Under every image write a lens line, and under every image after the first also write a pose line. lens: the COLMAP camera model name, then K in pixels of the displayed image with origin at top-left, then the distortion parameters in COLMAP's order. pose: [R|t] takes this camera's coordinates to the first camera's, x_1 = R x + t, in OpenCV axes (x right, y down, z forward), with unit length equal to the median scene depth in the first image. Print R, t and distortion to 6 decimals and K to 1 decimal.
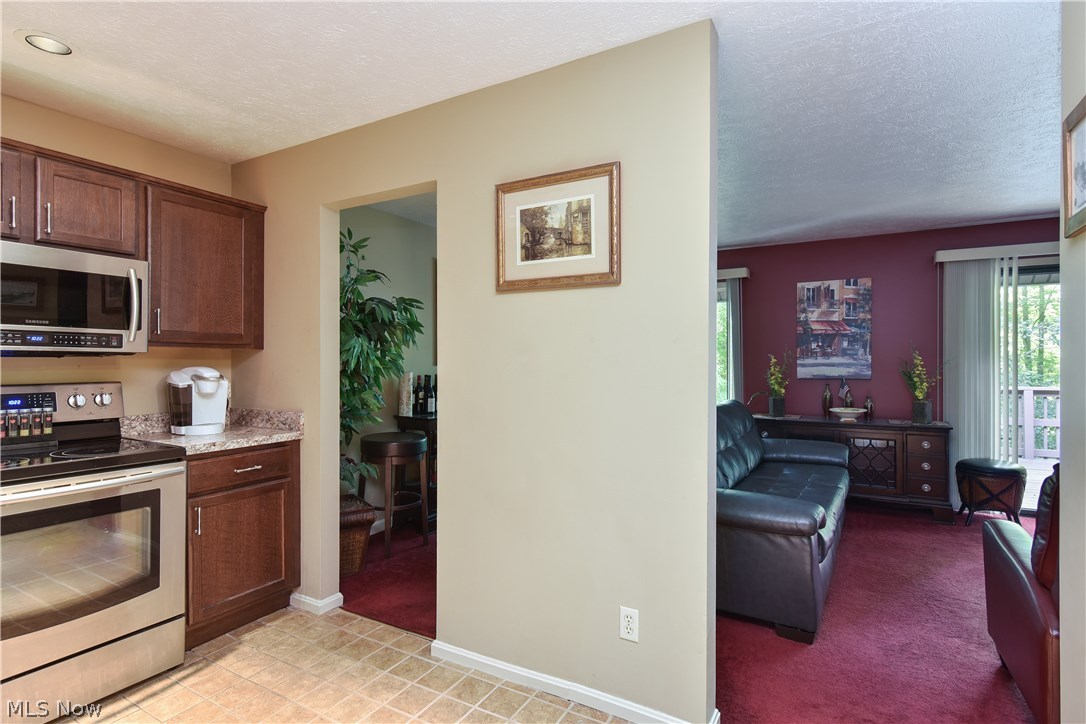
lens RADIAL K [[555.2, 0, 543.0], [0, 555.2, 362.0], [0, 0, 1]] dist [0.013054, -0.000238]
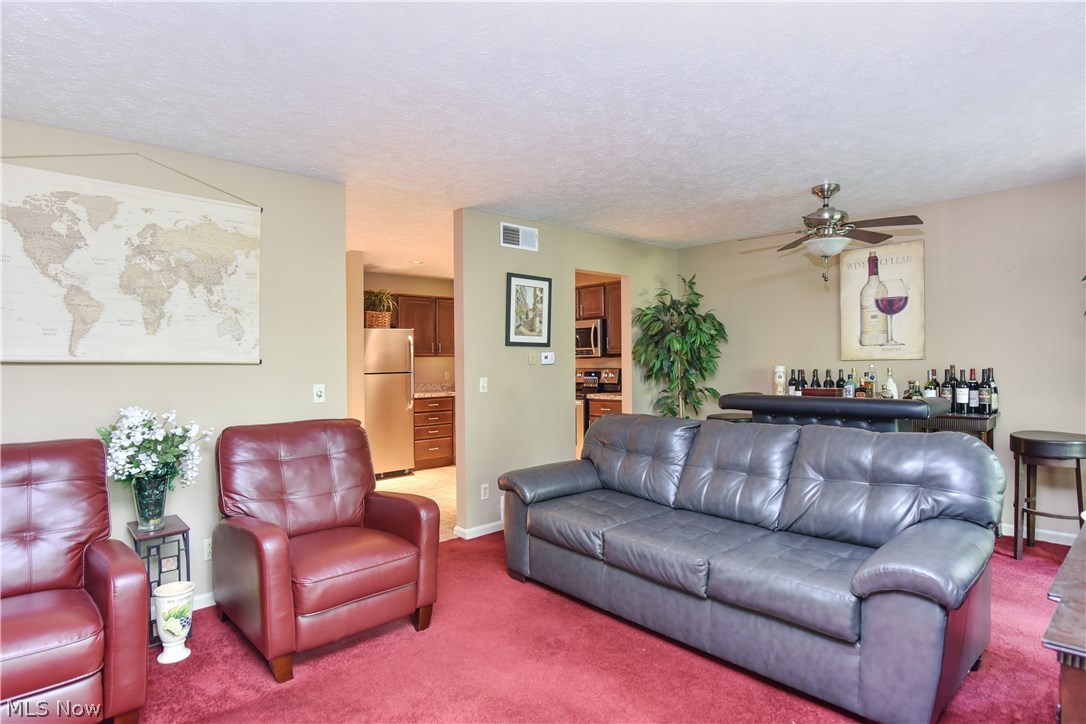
lens RADIAL K [[557.8, 0, 543.0], [0, 557.8, 362.0], [0, 0, 1]] dist [-0.002014, -0.001614]
pose [[-0.295825, 0.010539, -0.955184, 1.828827], [0.018099, 0.999821, 0.005426, -0.011399], [0.955071, -0.015682, -0.295963, 1.581969]]
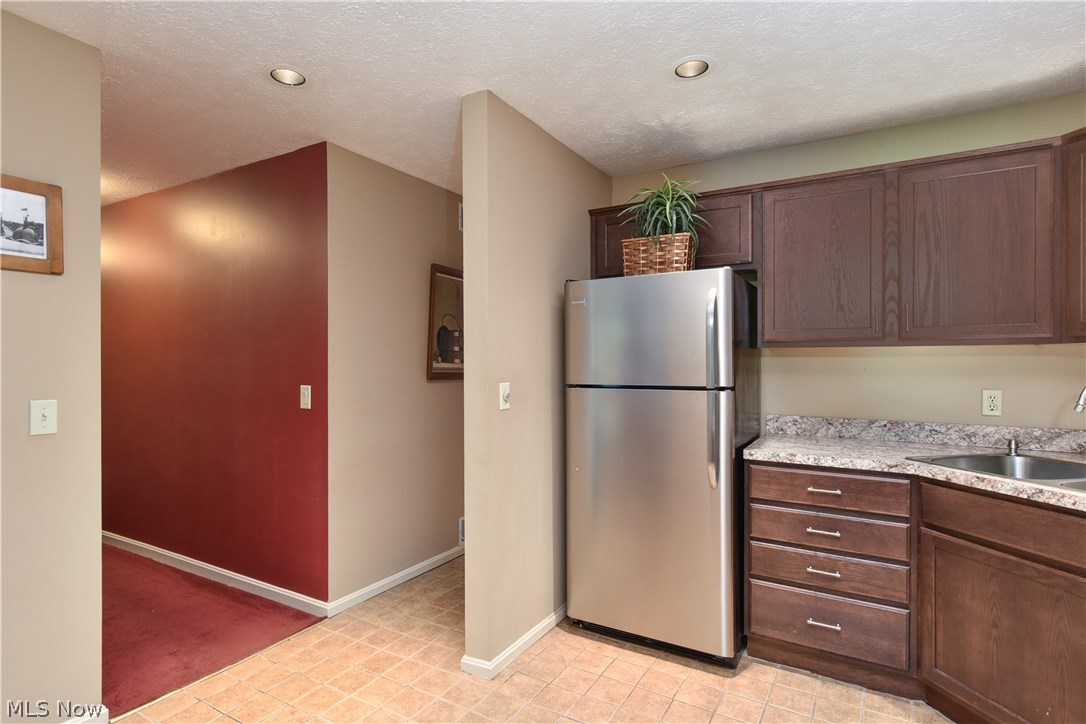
lens RADIAL K [[555.2, 0, 543.0], [0, 555.2, 362.0], [0, 0, 1]] dist [0.013054, -0.000238]
pose [[-0.999999, 0.001172, -0.000145, -0.310468], [0.001172, 0.999999, -0.000679, -0.001751], [0.000144, -0.000679, -1.000000, 1.139306]]
